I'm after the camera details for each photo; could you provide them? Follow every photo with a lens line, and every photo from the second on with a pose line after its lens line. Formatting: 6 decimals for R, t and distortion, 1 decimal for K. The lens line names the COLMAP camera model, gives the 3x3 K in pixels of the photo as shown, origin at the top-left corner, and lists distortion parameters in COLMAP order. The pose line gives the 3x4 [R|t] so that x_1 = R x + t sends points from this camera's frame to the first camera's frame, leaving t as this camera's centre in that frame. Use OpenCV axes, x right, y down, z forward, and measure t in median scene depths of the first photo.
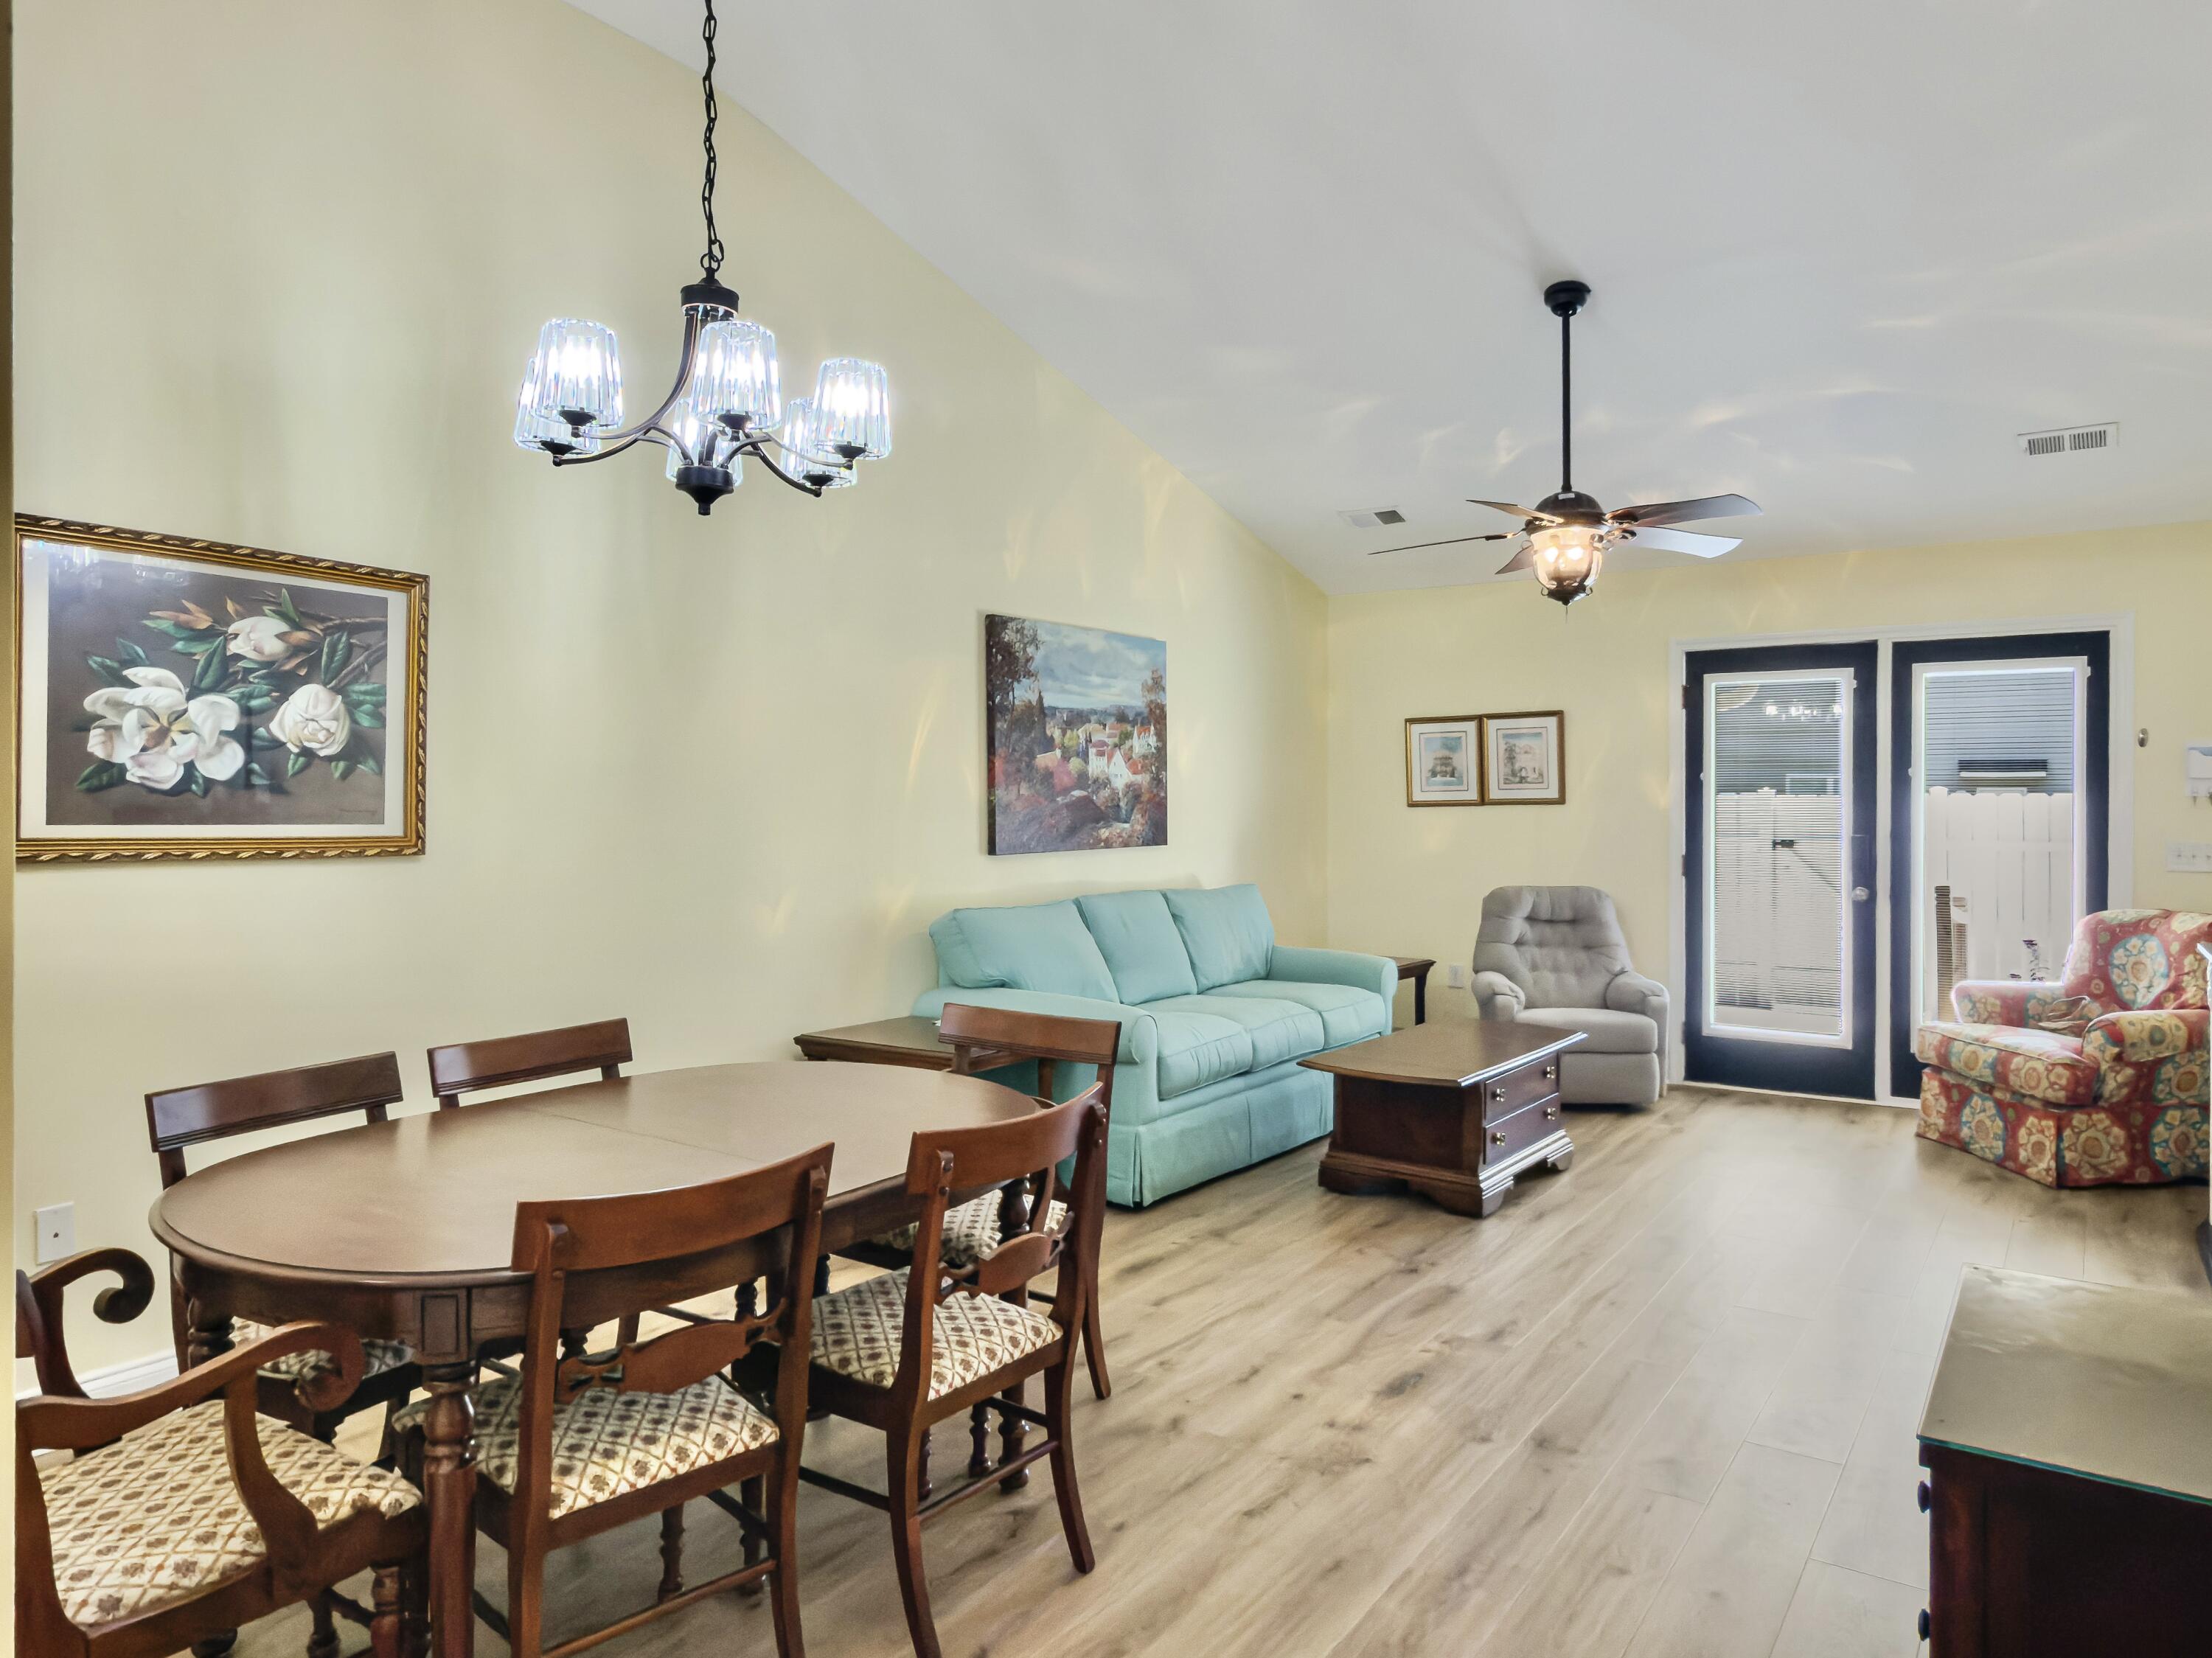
lens RADIAL K [[1450.0, 0, 1105.5], [0, 1450.0, 812.8], [0, 0, 1]] dist [0.002014, 0.000478]
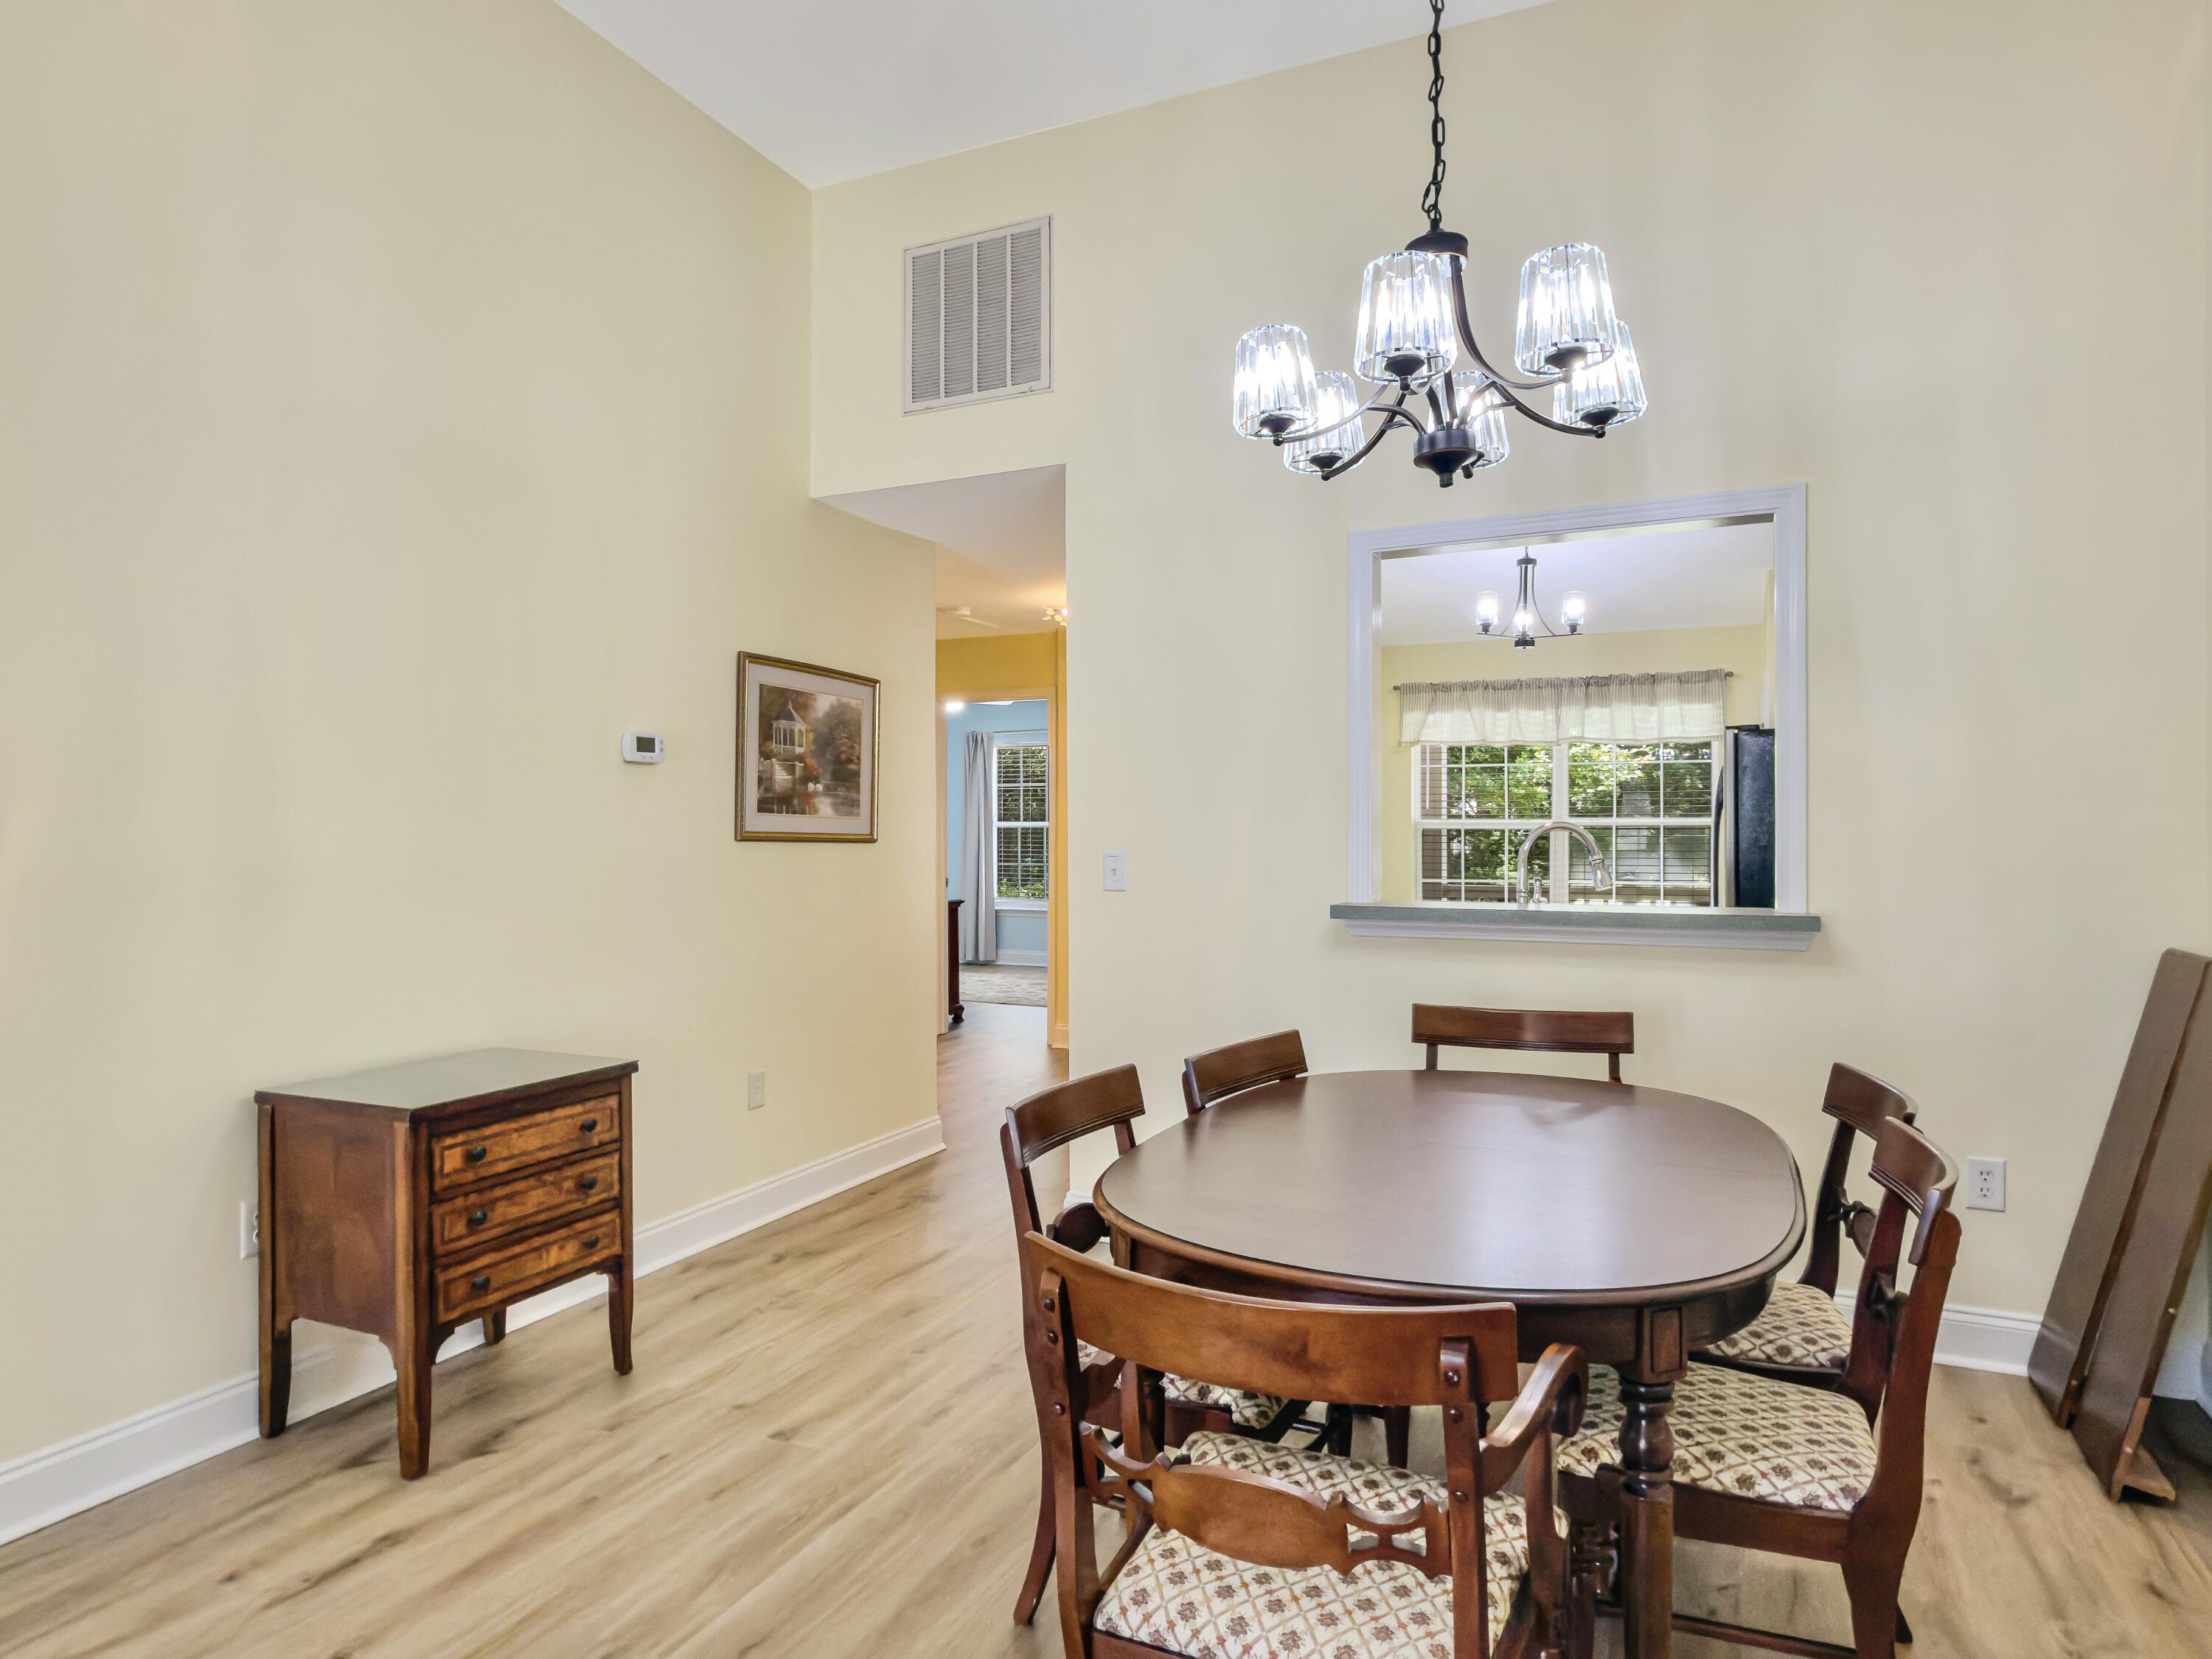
lens RADIAL K [[1306.0, 0, 1102.1], [0, 1306.0, 836.2], [0, 0, 1]] dist [-0.001849, -0.000840]
pose [[-0.985641, 0.002861, -0.168828, 0.033439], [0.000542, 0.999905, 0.013783, 0.000793], [0.168851, 0.013494, -0.985549, 0.809309]]
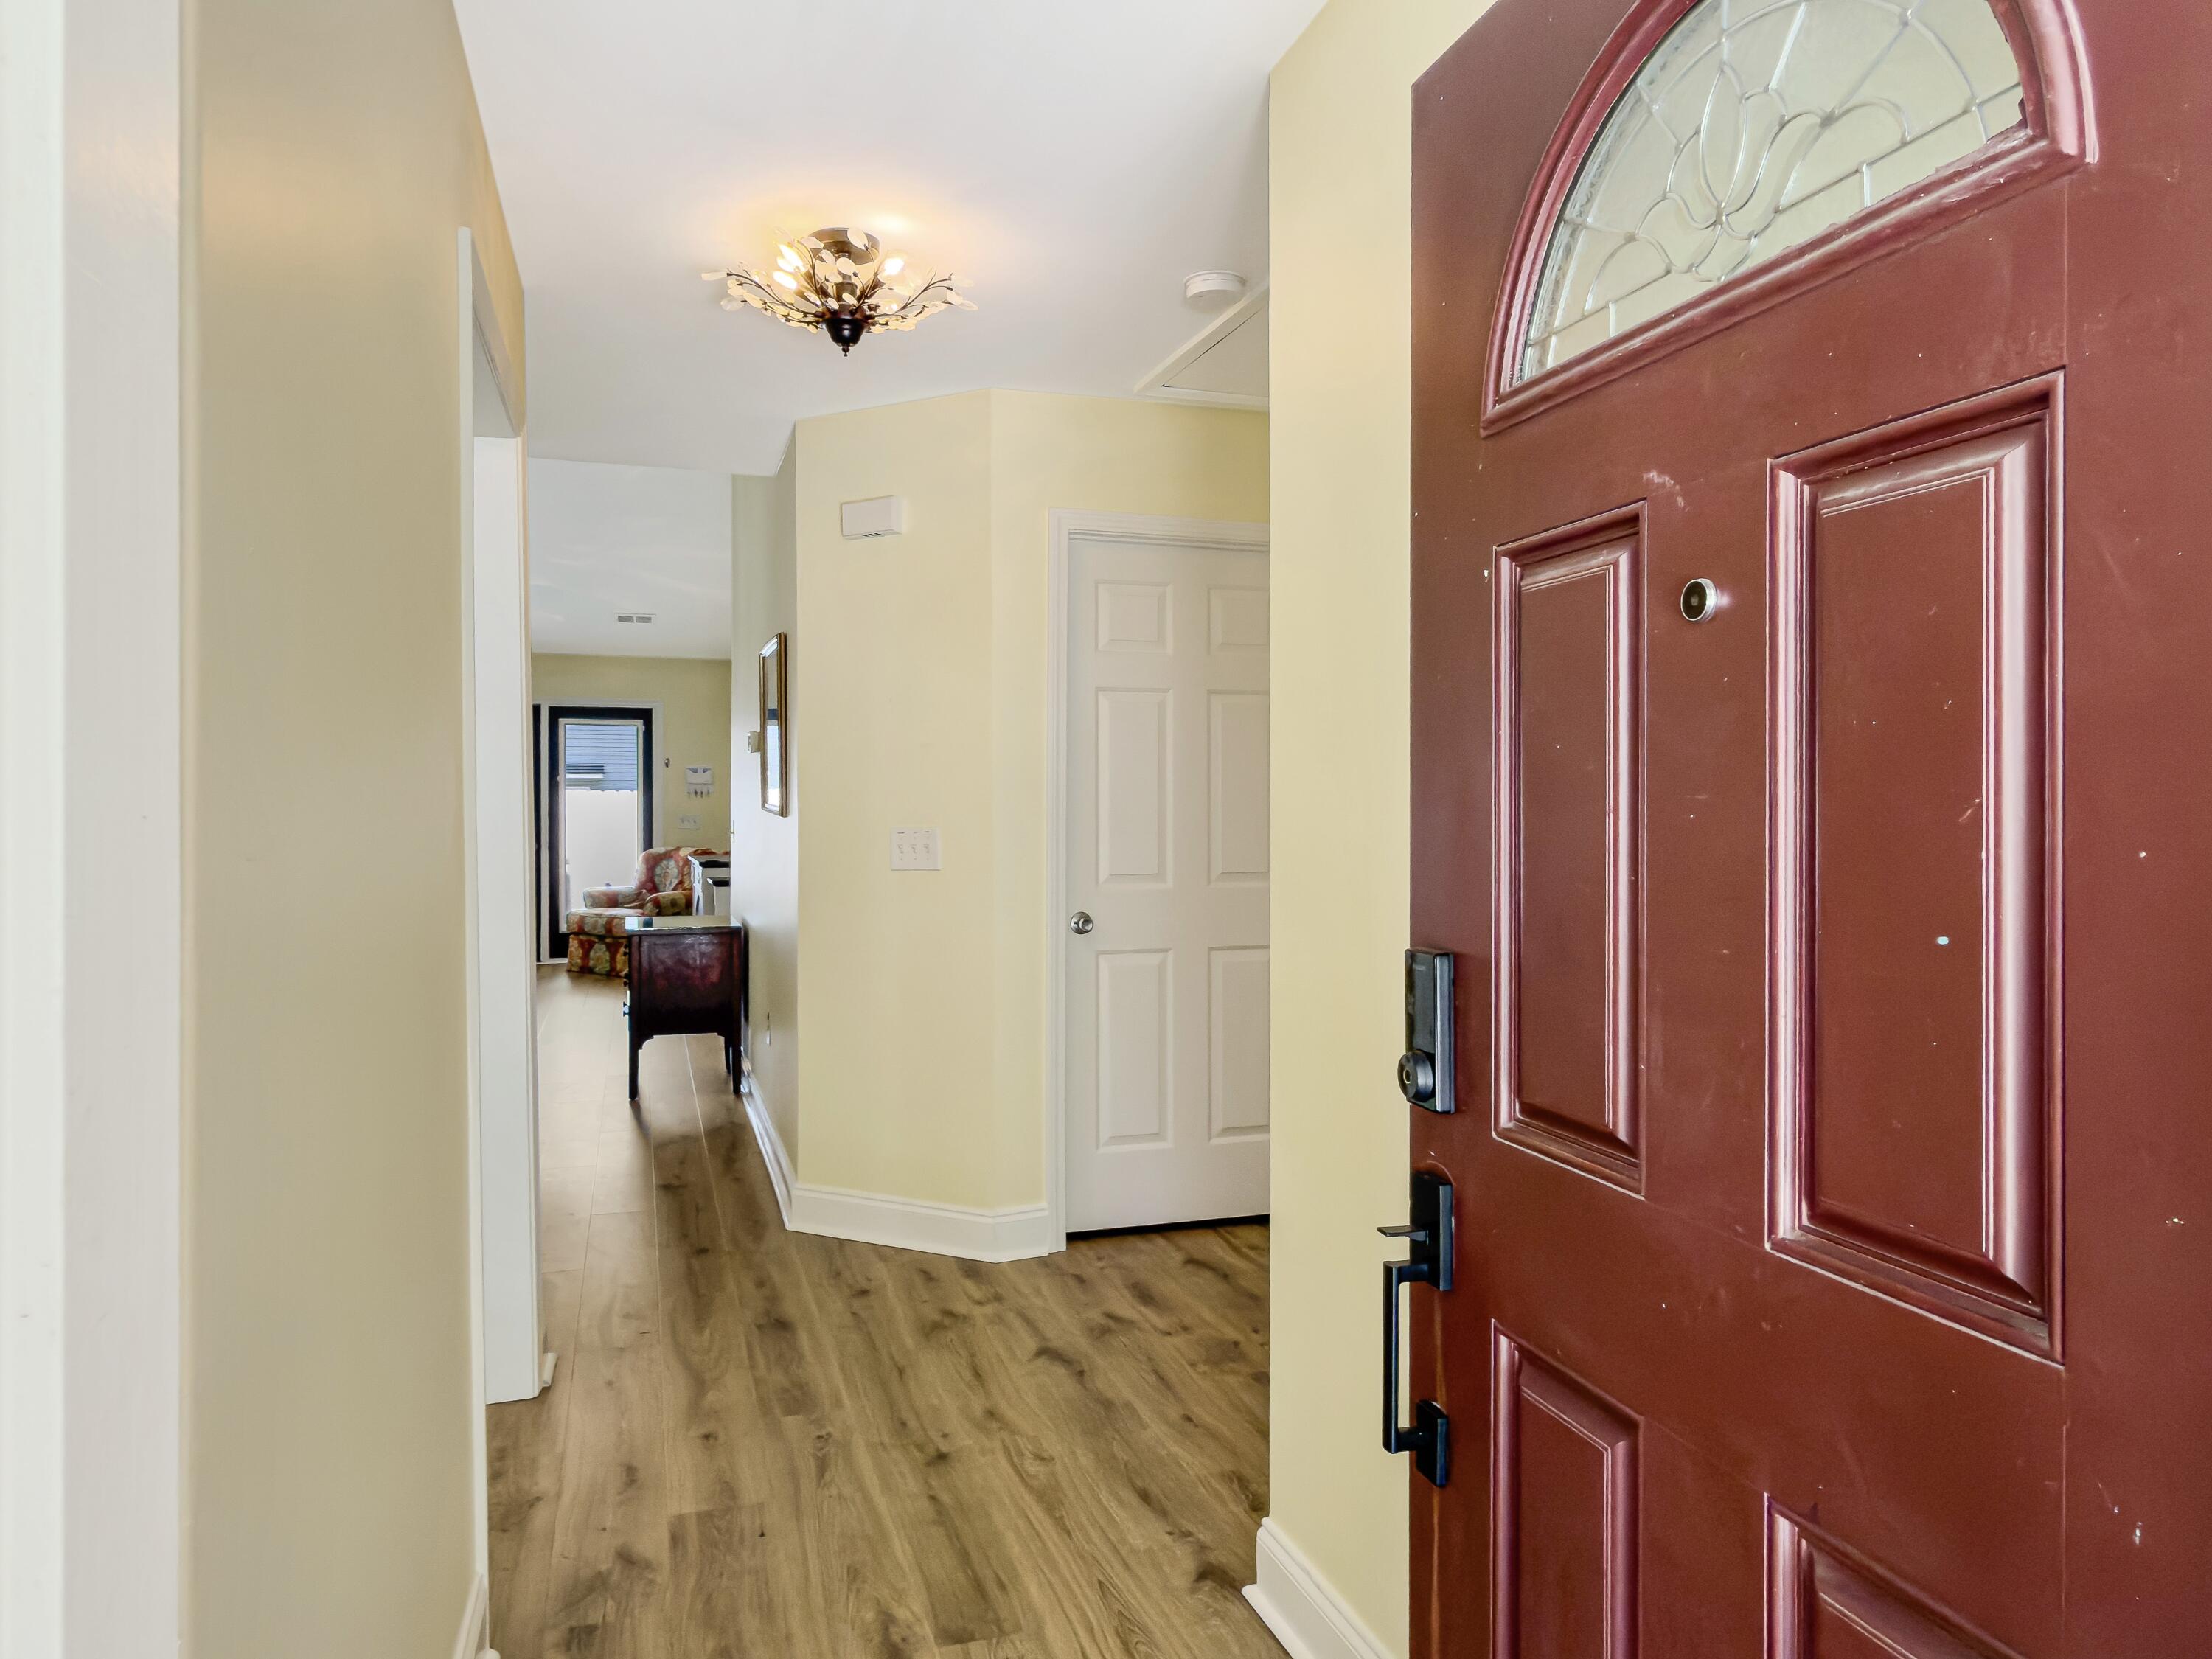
lens RADIAL K [[1450.1, 0, 1105.5], [0, 1450.1, 813.3], [0, 0, 1]] dist [0.002014, 0.000478]
pose [[0.611834, -0.006950, 0.790956, -0.506920], [0.005299, 0.999975, 0.004689, 0.011994], [-0.790968, 0.001322, 0.611856, -0.713894]]
